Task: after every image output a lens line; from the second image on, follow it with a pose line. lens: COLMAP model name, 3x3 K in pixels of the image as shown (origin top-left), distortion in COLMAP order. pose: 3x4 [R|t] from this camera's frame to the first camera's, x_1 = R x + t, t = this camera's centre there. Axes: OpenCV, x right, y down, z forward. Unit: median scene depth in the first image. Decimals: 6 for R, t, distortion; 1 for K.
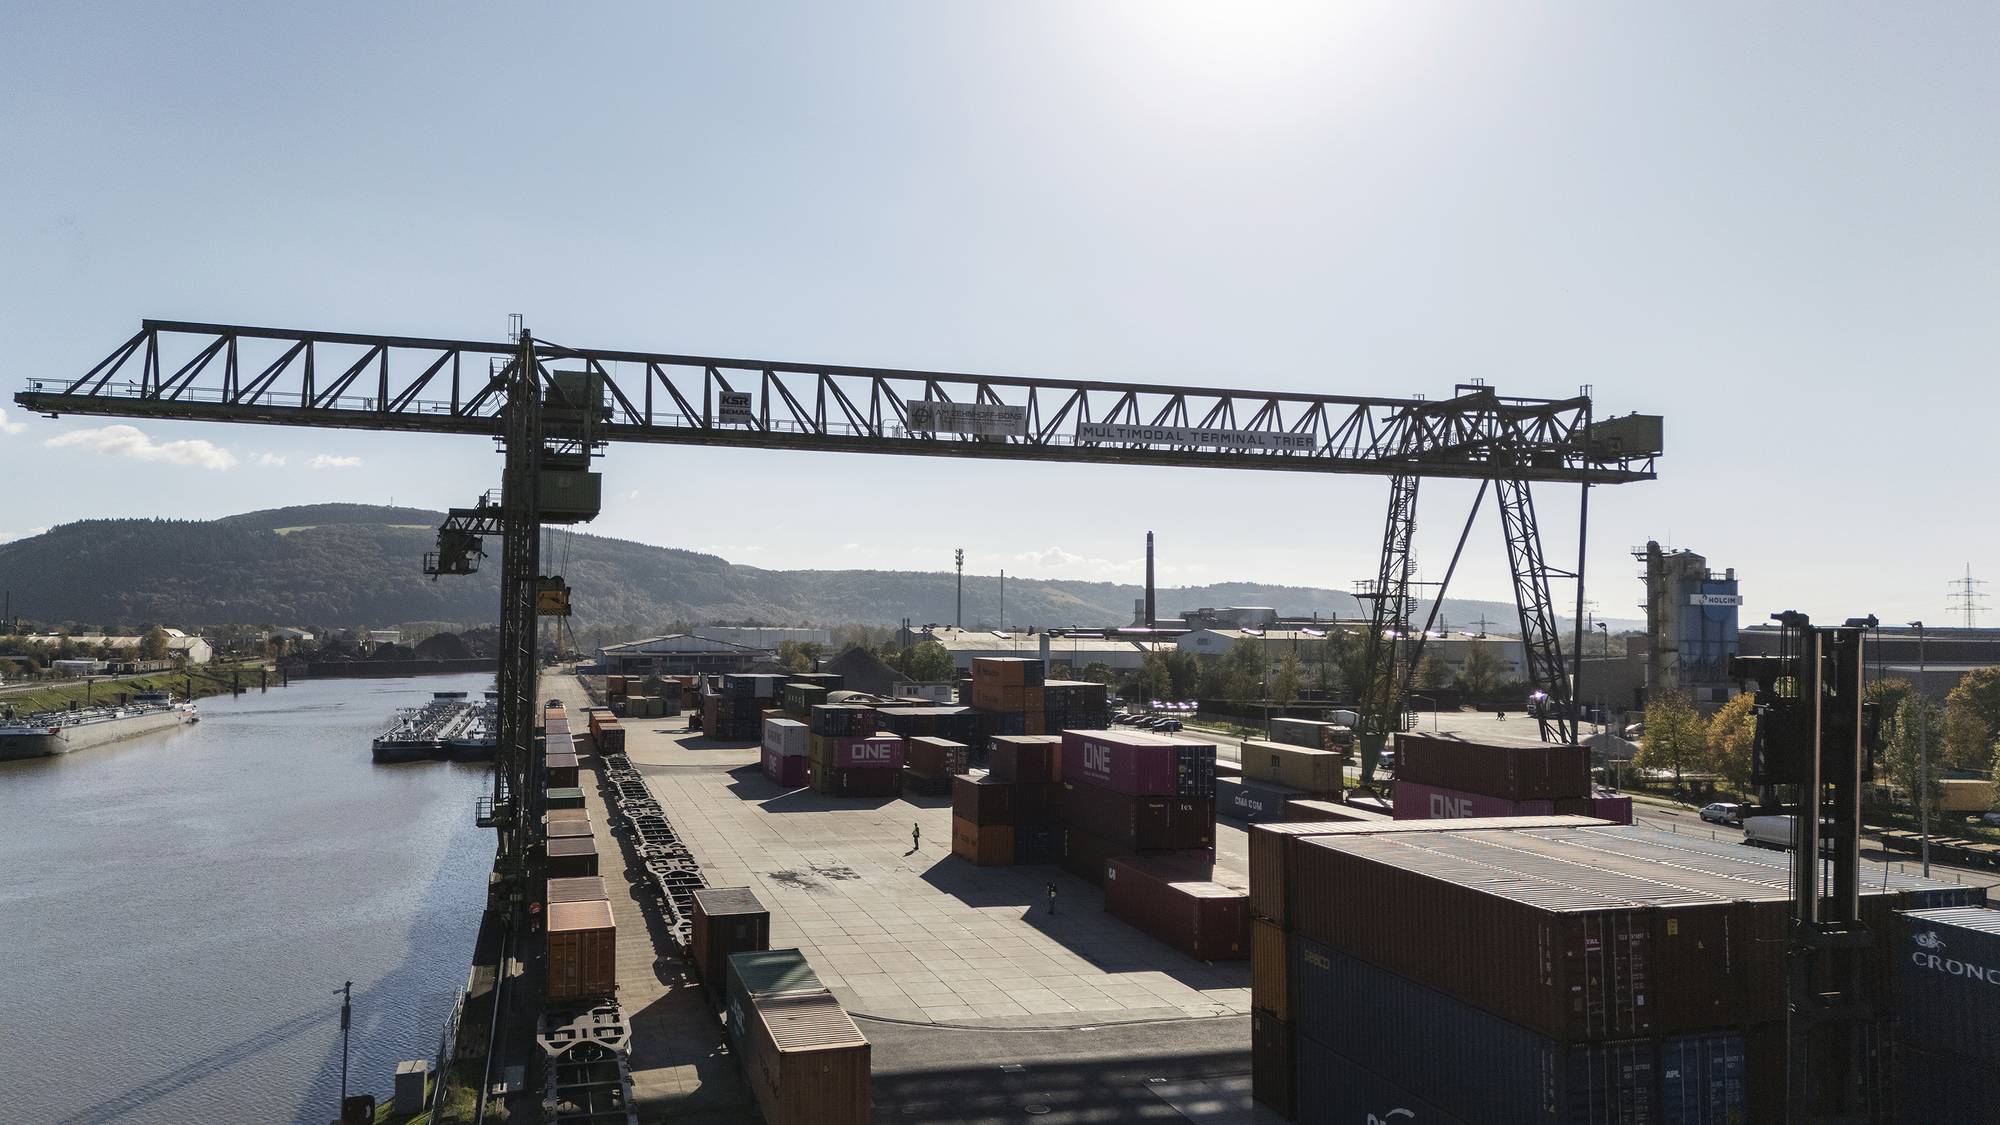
lens RADIAL K [[1486.9, 0, 1000.0], [0, 1486.9, 562.5], [0, 0, 1]] dist [0.028902, -0.003511]
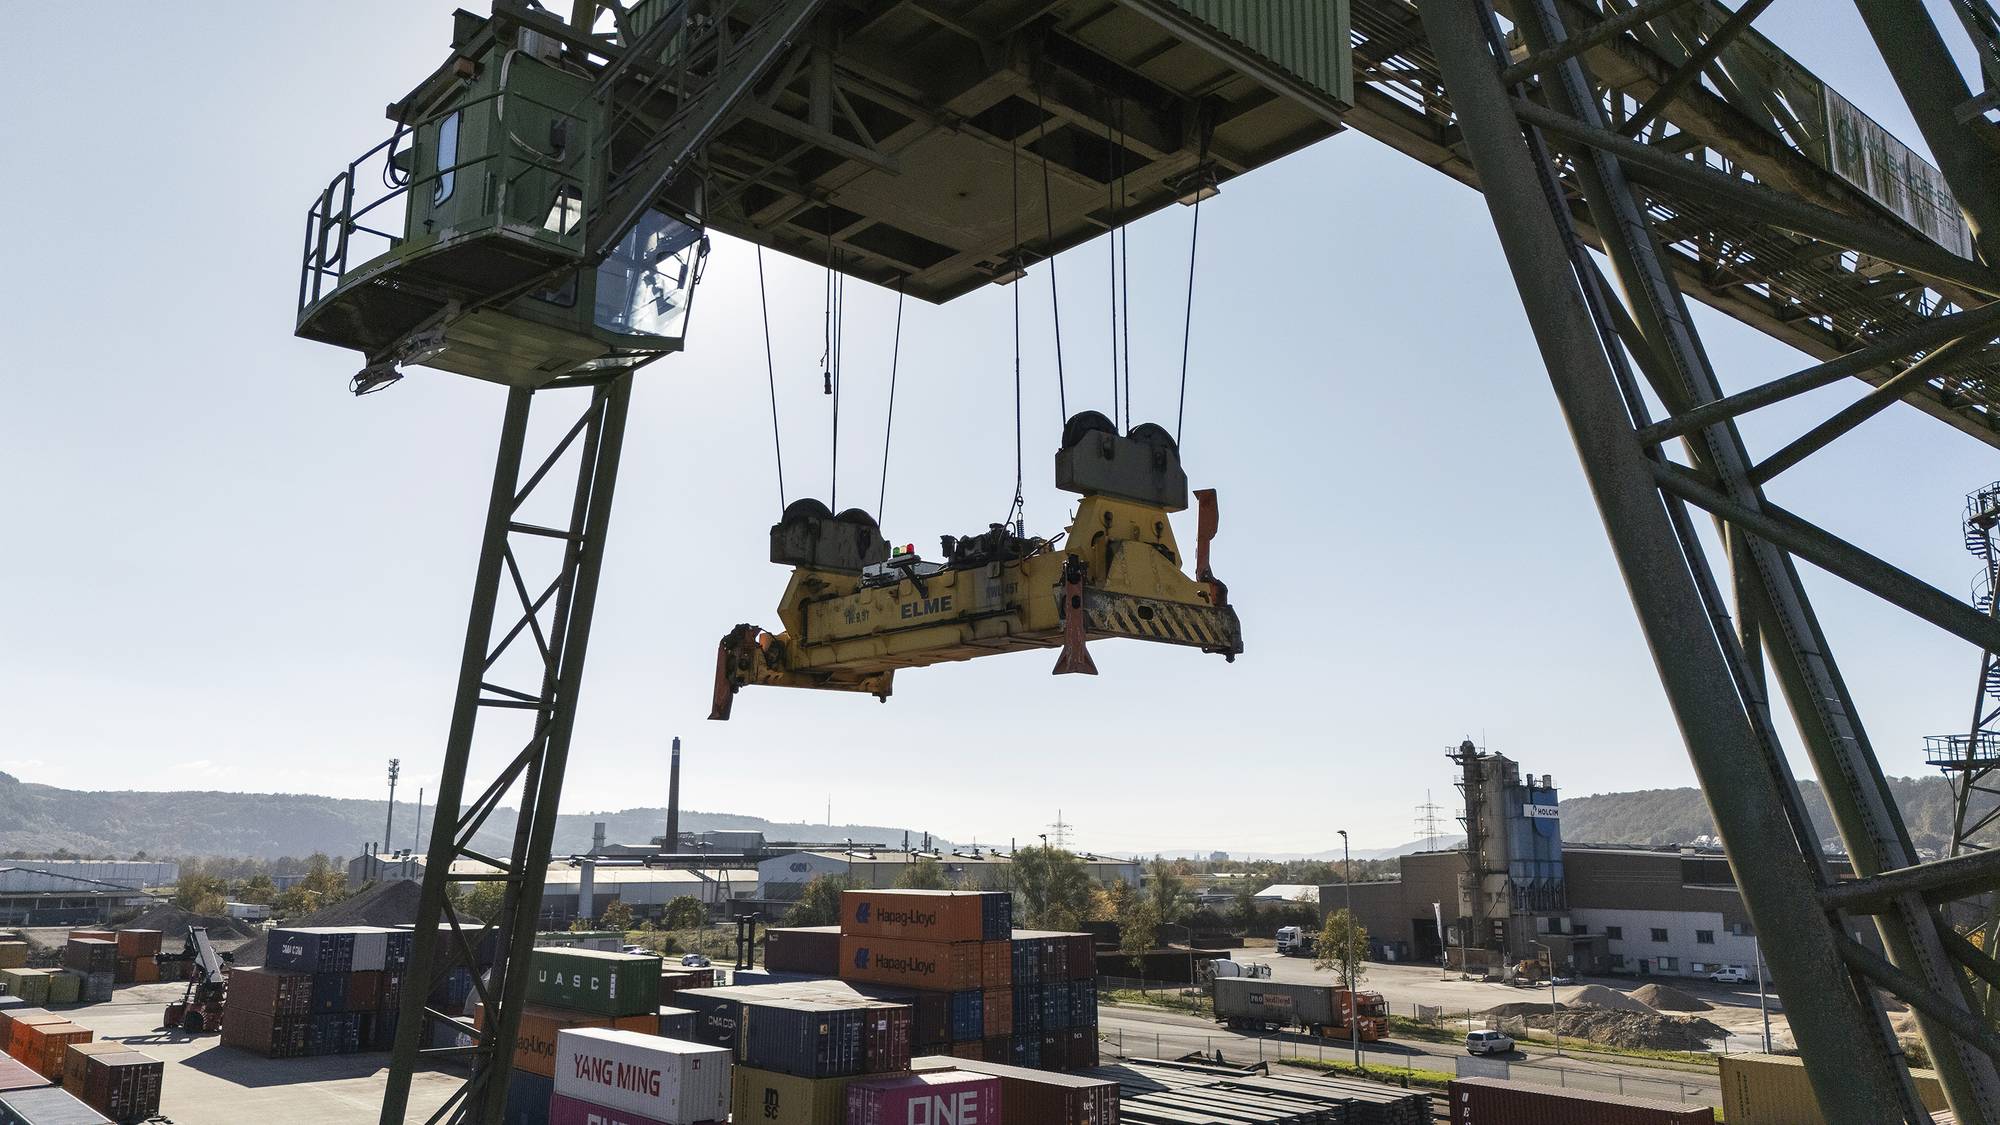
lens RADIAL K [[1486.9, 0, 1000.0], [0, 1486.9, 562.5], [0, 0, 1]] dist [0.028902, -0.003511]
pose [[0.920746, 0.071813, 0.383498, -0.140518], [-0.013079, 0.988044, -0.153619, 0.019163], [-0.389944, 0.136428, 0.910676, 0.317553]]
